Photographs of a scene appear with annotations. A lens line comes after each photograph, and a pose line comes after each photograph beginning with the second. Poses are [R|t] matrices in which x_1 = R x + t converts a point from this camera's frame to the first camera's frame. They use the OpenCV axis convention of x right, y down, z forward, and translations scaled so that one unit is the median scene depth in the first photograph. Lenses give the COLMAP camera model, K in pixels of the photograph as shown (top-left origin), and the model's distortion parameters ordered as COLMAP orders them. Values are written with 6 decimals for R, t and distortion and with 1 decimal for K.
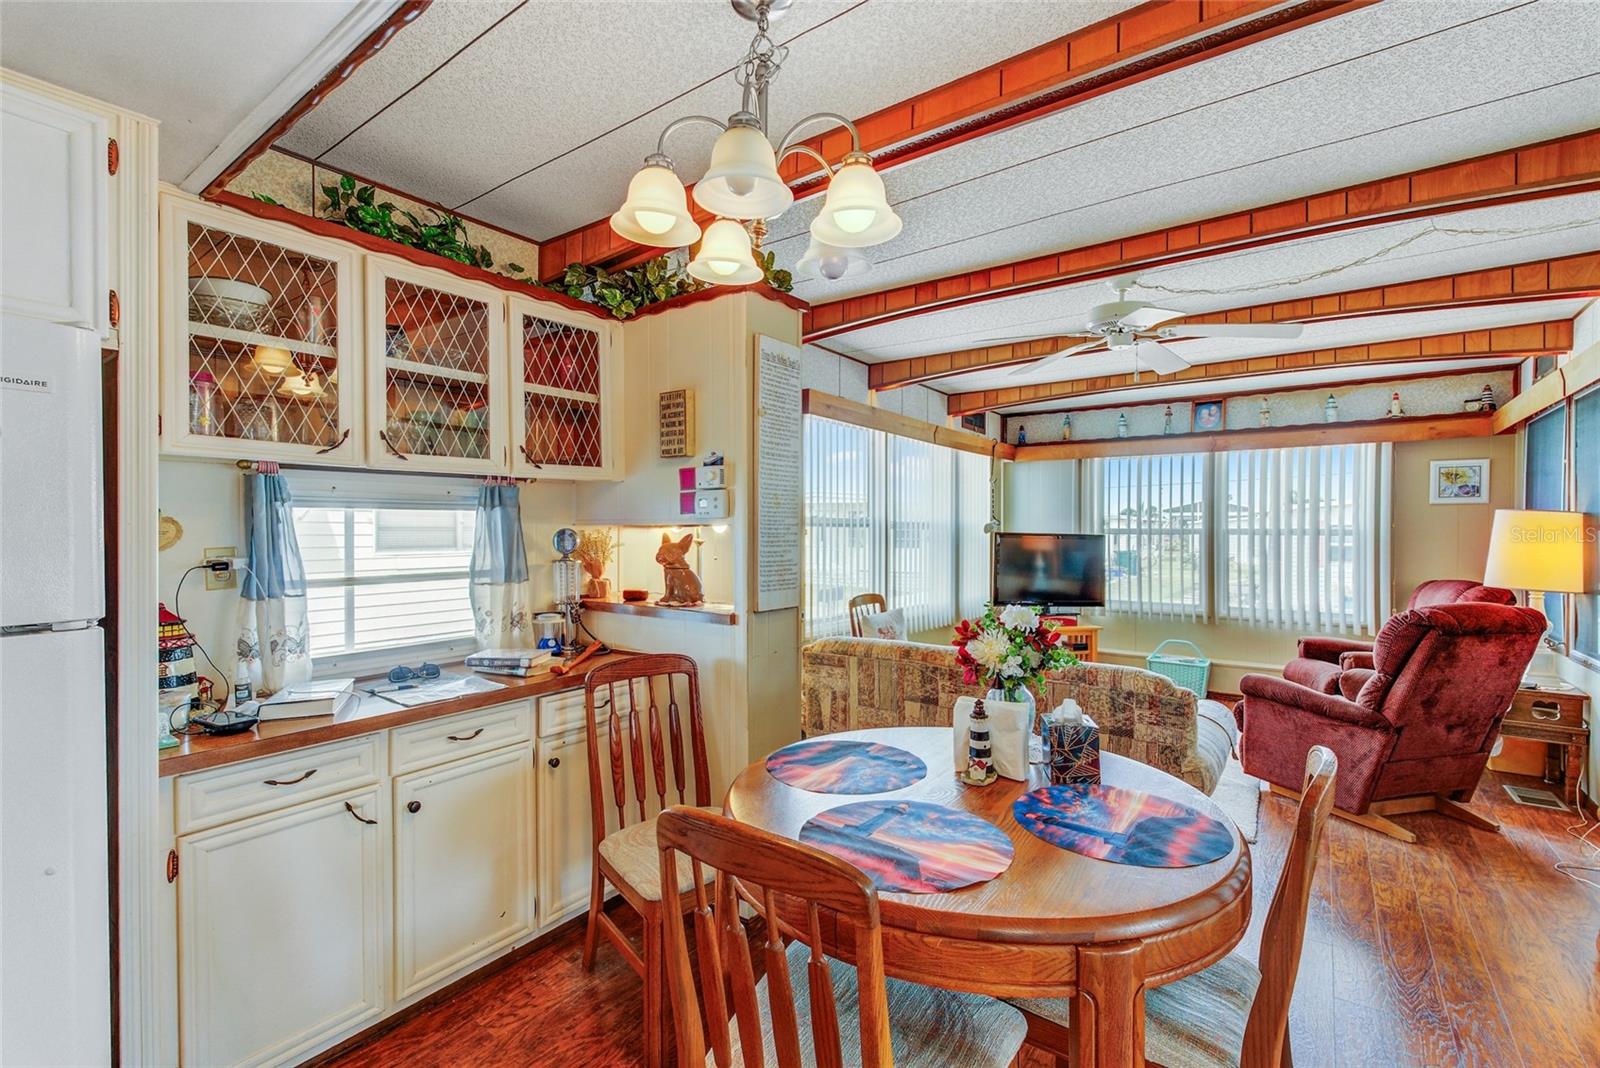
lens RADIAL K [[715.4, 0, 797.7], [0, 715.4, 524.3], [0, 0, 1]] dist [0.008347, -0.002035]
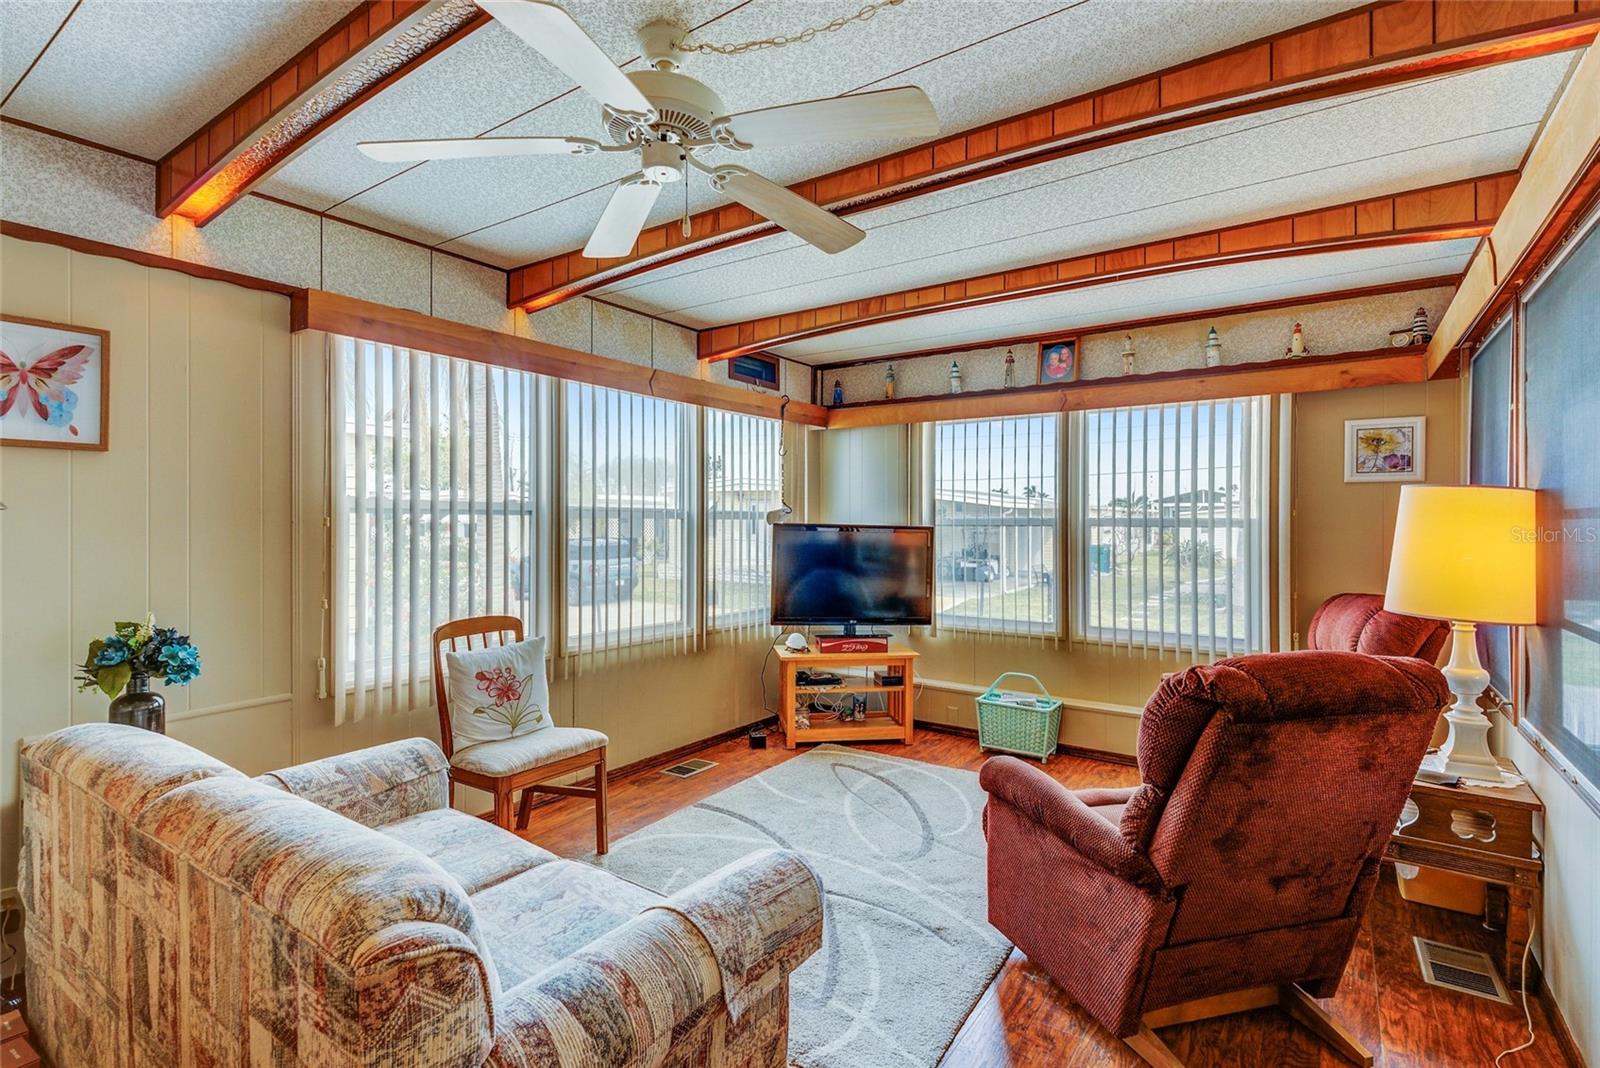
lens RADIAL K [[764.7, 0, 791.1], [0, 764.7, 511.9], [0, 0, 1]] dist [0.008519, -0.001617]
pose [[0.999892, 0.000970, 0.014638, 0.346050], [-0.000895, 0.999987, -0.005103, 0.004682], [-0.014643, 0.005089, 0.999880, 0.276928]]
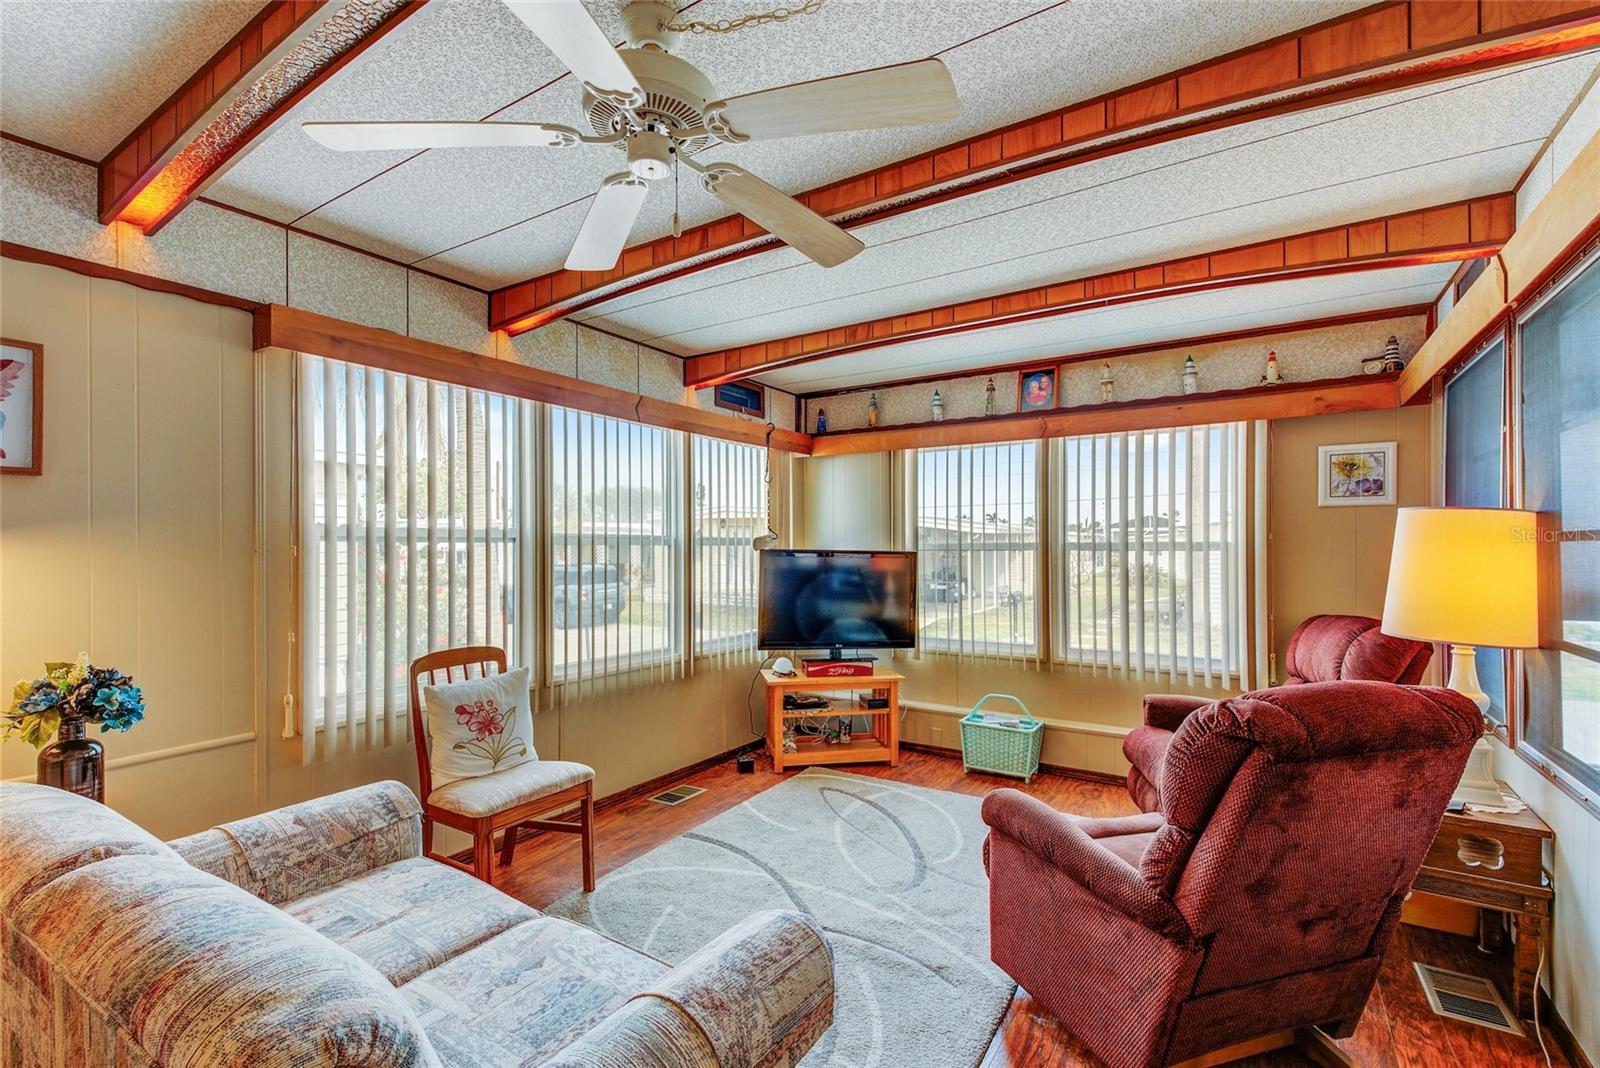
lens RADIAL K [[715.4, 0, 796.4], [0, 715.4, 535.8], [0, 0, 1]] dist [0.008347, -0.002035]
pose [[0.998623, -0.003886, 0.052325, 0.336762], [0.004297, 0.999961, -0.007737, 0.004365], [-0.052293, 0.007951, 0.998600, 0.328094]]
